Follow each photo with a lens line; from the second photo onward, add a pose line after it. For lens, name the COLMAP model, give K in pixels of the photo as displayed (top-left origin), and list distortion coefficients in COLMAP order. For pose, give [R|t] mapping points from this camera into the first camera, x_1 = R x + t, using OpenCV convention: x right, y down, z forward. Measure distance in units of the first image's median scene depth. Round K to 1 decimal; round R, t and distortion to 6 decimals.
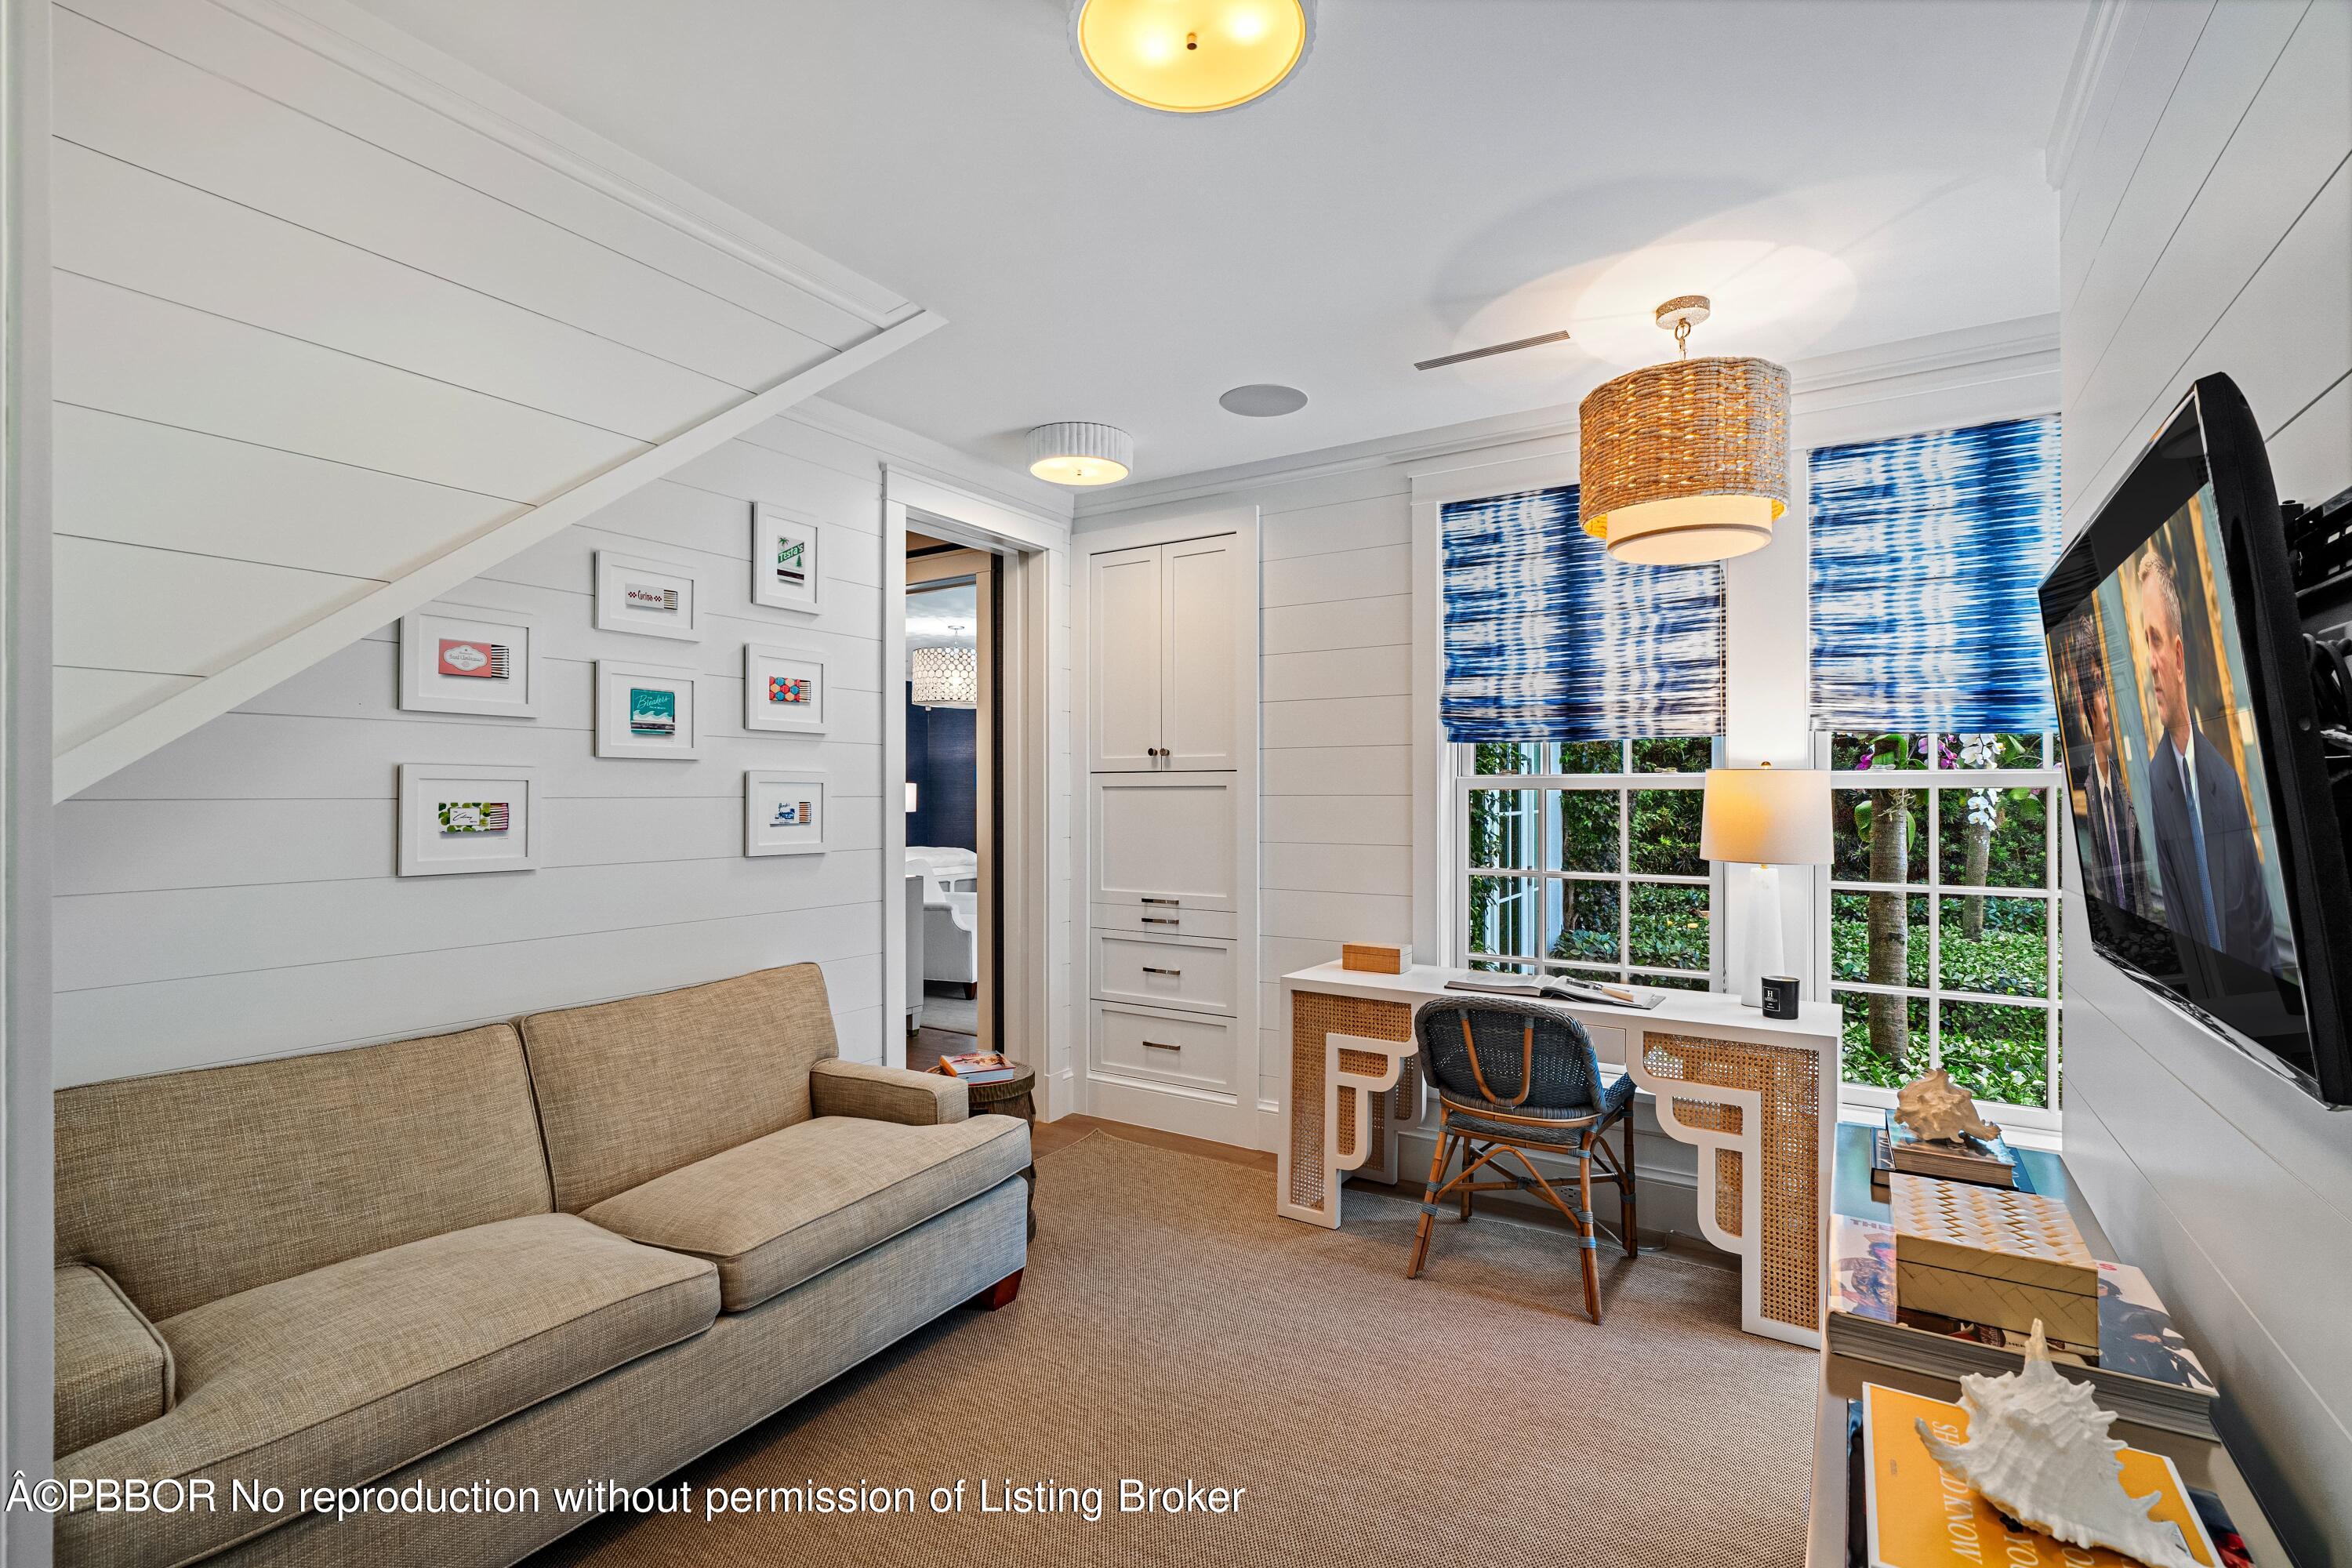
lens RADIAL K [[1075.3, 0, 1175.6], [0, 1075.3, 786.3], [0, 0, 1]] dist [-0.000576, 0.000664]
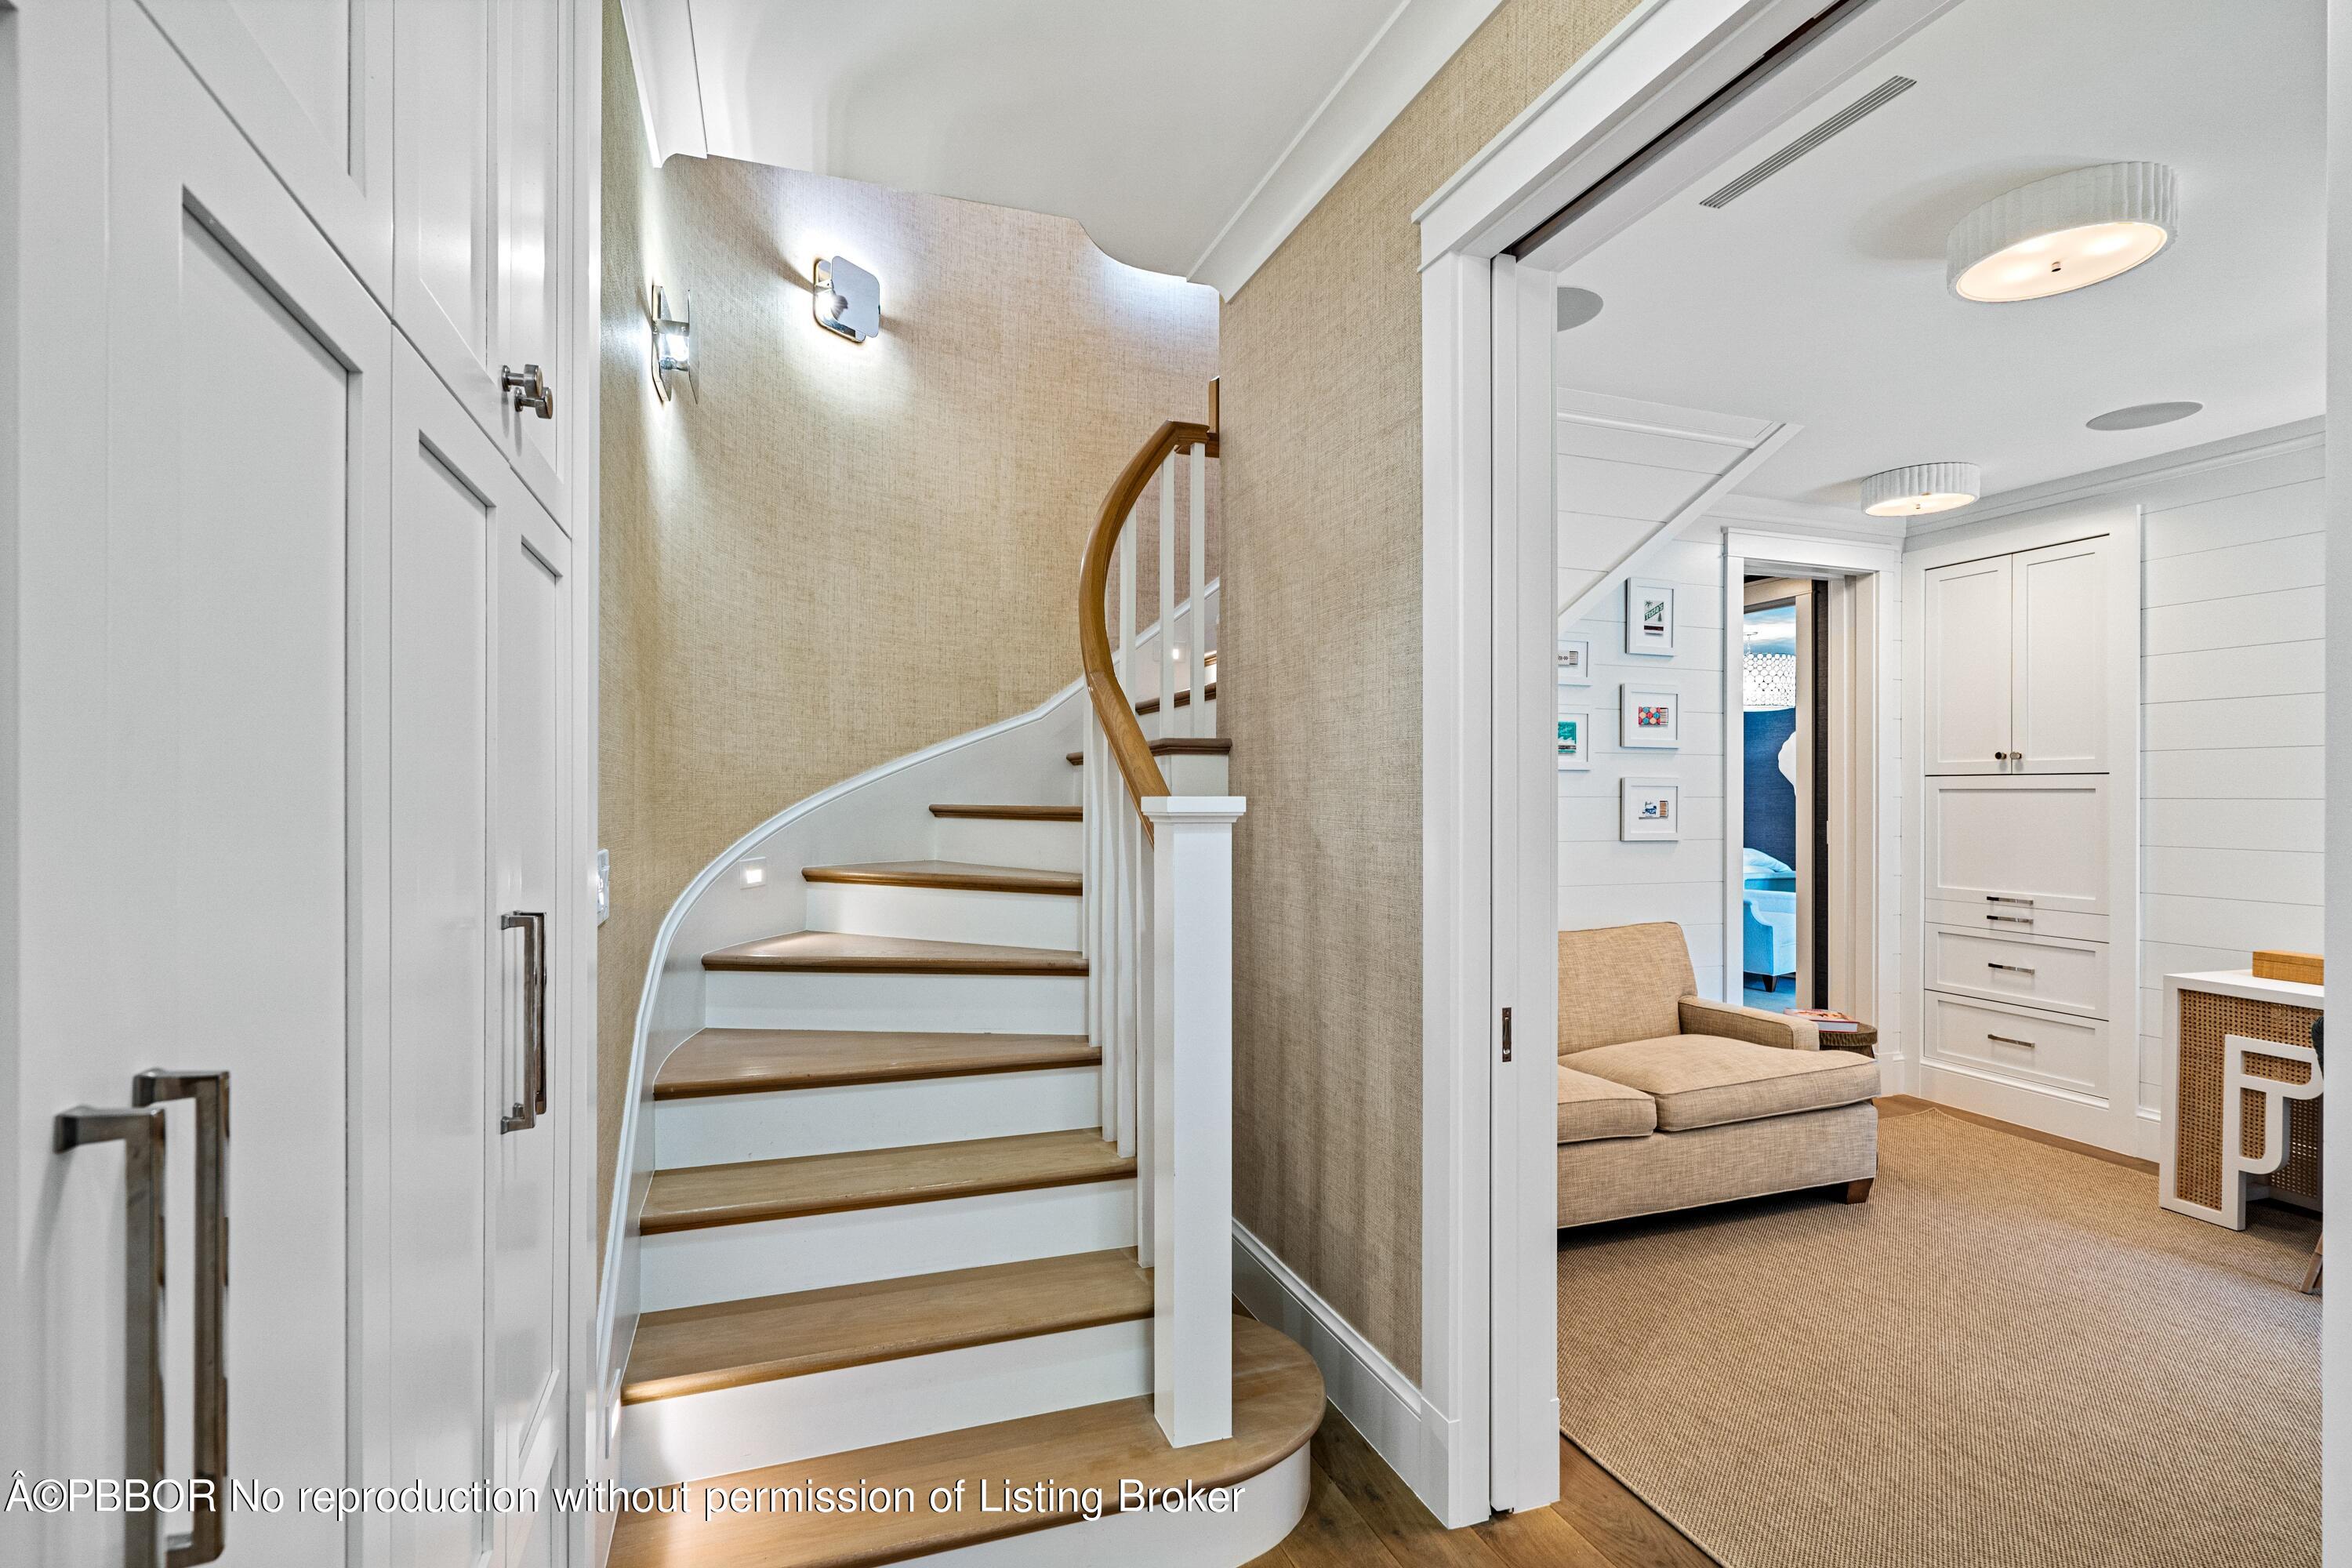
lens RADIAL K [[1075.3, 0, 1147.4], [0, 1075.3, 790.3], [0, 0, 1]] dist [-0.000576, 0.000664]
pose [[0.777443, 0.001612, -0.628951, -0.011327], [0.000498, 0.999995, 0.003179, -0.002866], [0.628953, -0.002785, 0.777438, -0.415577]]
